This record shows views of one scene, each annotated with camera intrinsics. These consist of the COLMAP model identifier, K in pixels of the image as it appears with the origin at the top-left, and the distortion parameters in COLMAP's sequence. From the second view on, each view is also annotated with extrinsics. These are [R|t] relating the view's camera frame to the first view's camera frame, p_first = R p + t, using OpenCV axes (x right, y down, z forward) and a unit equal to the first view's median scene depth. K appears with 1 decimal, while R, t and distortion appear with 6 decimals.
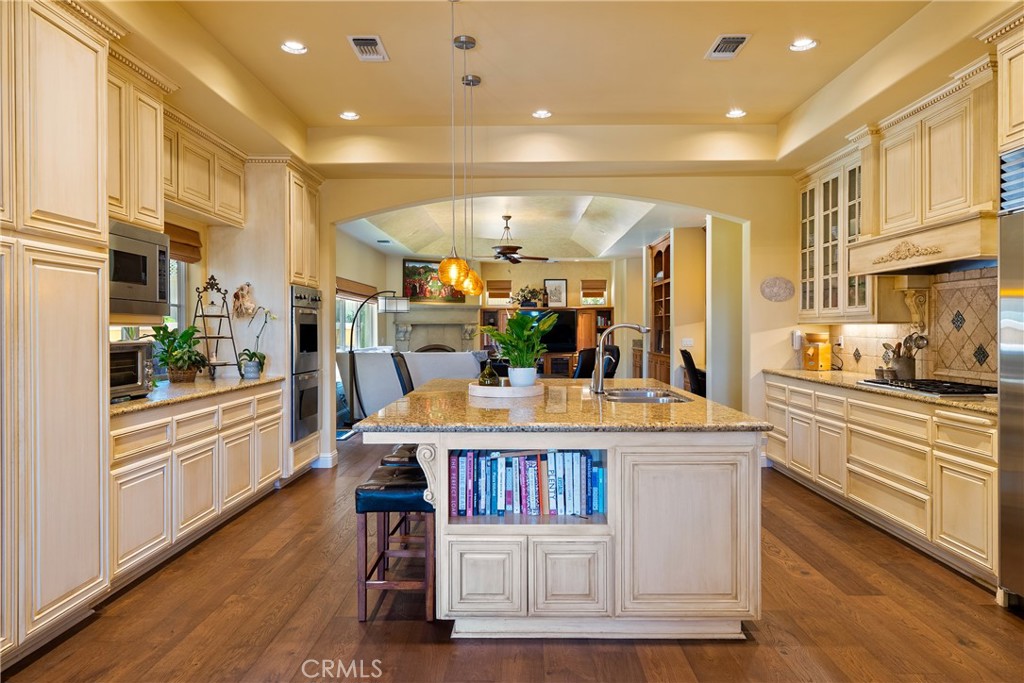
lens RADIAL K [[676.3, 0, 511.4], [0, 676.3, 337.3], [0, 0, 1]] dist [0.000311, 0.000025]
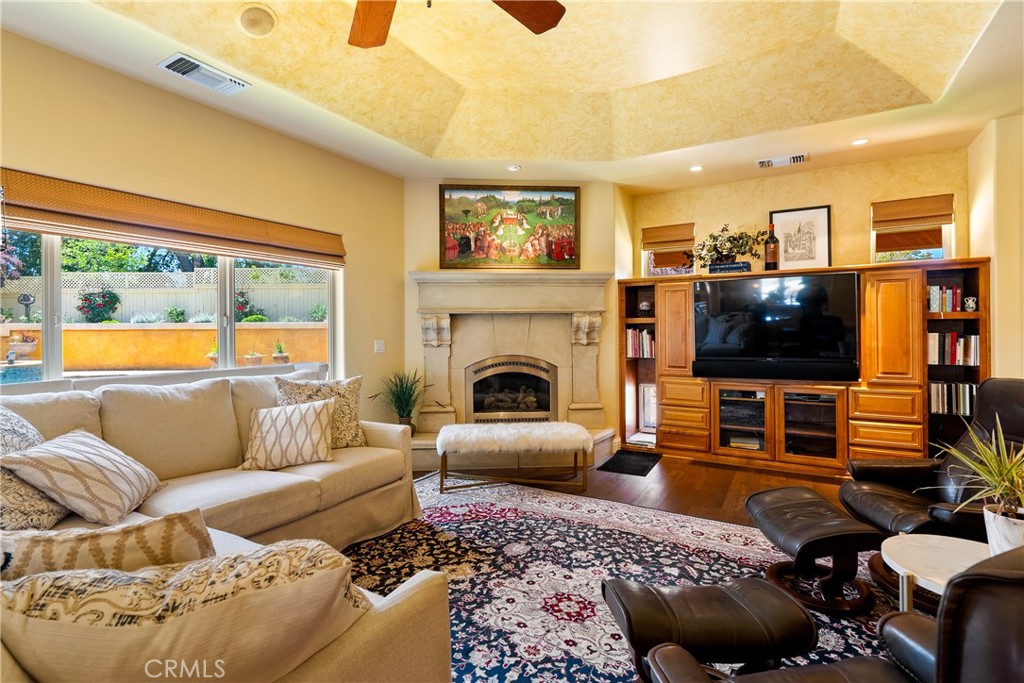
lens RADIAL K [[472.1, 0, 518.5], [0, 472.1, 331.0], [0, 0, 1]] dist [-0.000283, 0.000224]
pose [[0.869061, 0.000388, -0.494706, 0.061521], [-0.002128, 0.999993, -0.002955, -0.005350], [0.494701, 0.003621, 0.869056, 0.680732]]
